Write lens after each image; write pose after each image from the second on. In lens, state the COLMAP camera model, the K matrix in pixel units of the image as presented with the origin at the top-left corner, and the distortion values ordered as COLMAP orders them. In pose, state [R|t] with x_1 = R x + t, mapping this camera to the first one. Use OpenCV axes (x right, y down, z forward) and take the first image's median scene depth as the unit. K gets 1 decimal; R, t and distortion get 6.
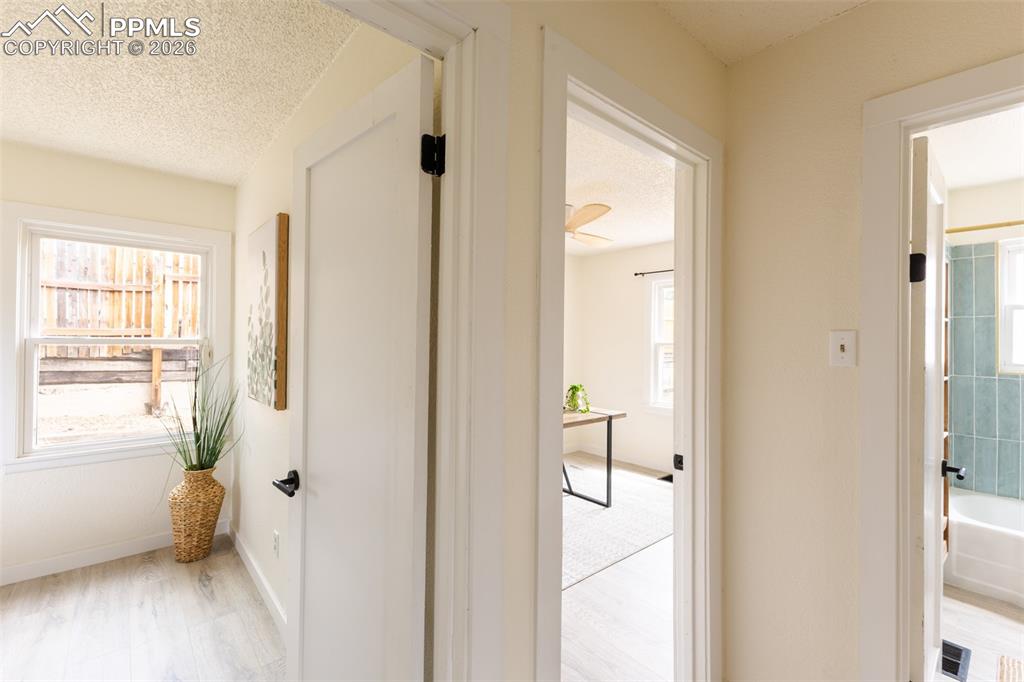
lens RADIAL K [[446.8, 0, 518.1], [0, 446.8, 335.9], [0, 0, 1]] dist [0.004215, 0.000049]
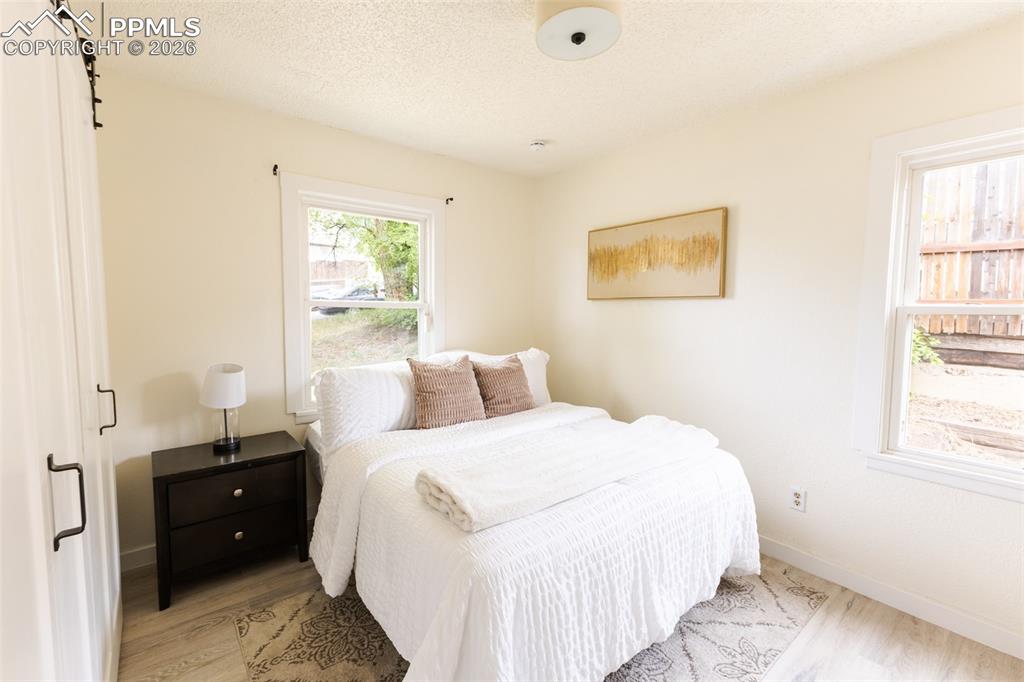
lens RADIAL K [[446.8, 0, 511.4], [0, 446.8, 338.3], [0, 0, 1]] dist [0.004215, 0.000049]
pose [[-0.045718, 0.058069, -0.997265, -0.122746], [-0.001209, 0.998305, 0.058185, 0.007135], [0.998954, 0.003866, -0.045571, 0.159405]]
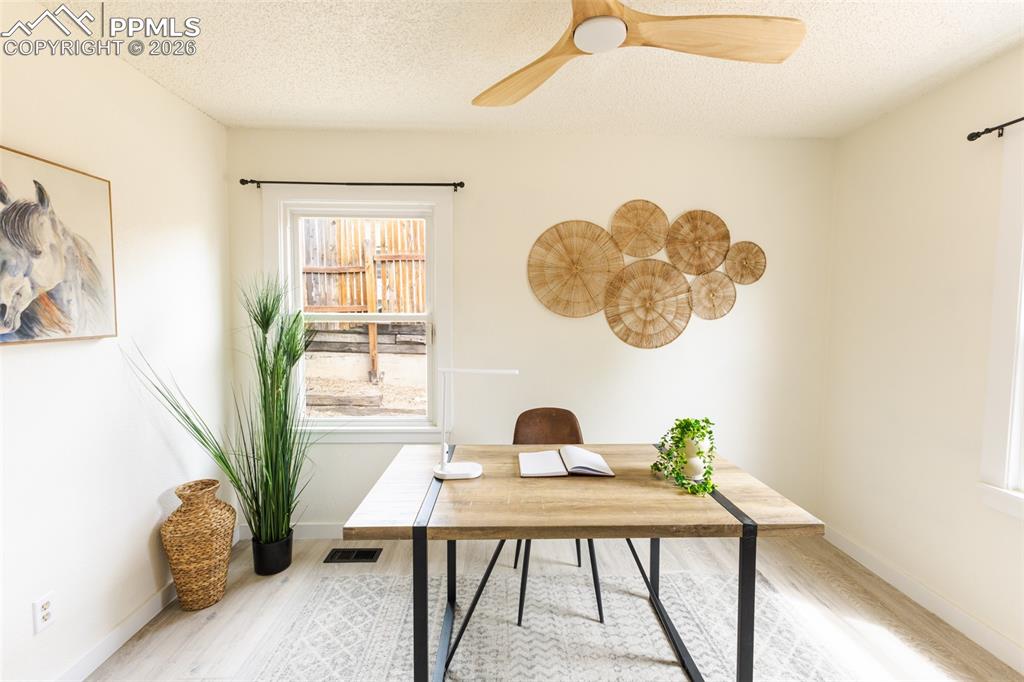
lens RADIAL K [[446.8, 0, 511.9], [0, 446.8, 335.7], [0, 0, 1]] dist [0.004215, 0.000049]
pose [[0.780100, 0.024646, -0.625169, 0.170515], [0.008754, 0.998696, 0.050295, 0.006876], [0.625594, -0.044708, 0.778867, 0.384072]]
